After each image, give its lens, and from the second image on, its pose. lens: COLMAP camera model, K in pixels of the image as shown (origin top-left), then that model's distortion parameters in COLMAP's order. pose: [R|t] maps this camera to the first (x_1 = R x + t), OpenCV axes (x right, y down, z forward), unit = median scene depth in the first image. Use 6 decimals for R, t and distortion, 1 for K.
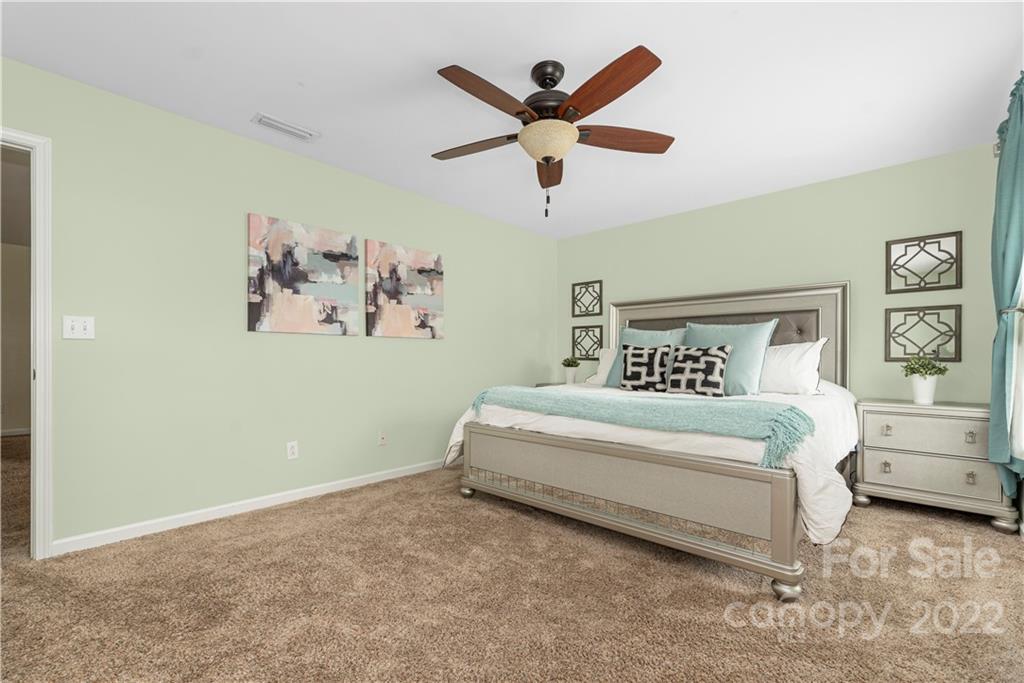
lens RADIAL K [[436.6, 0, 499.0], [0, 436.6, 351.1], [0, 0, 1]] dist [-0.001174, -0.000254]
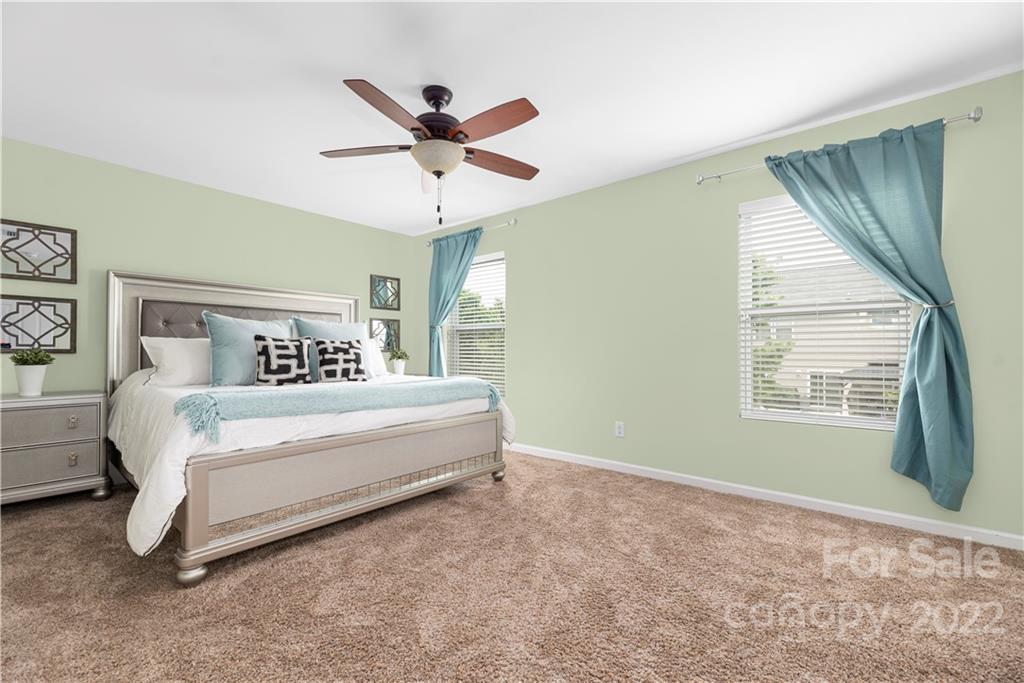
lens RADIAL K [[436.6, 0, 499.0], [0, 436.6, 351.1], [0, 0, 1]] dist [-0.001174, -0.000254]
pose [[-0.039630, -0.002164, 0.999212, -0.641509], [-0.015822, 0.999874, 0.001538, 0.009514], [-0.999089, -0.015749, -0.039659, 0.576535]]
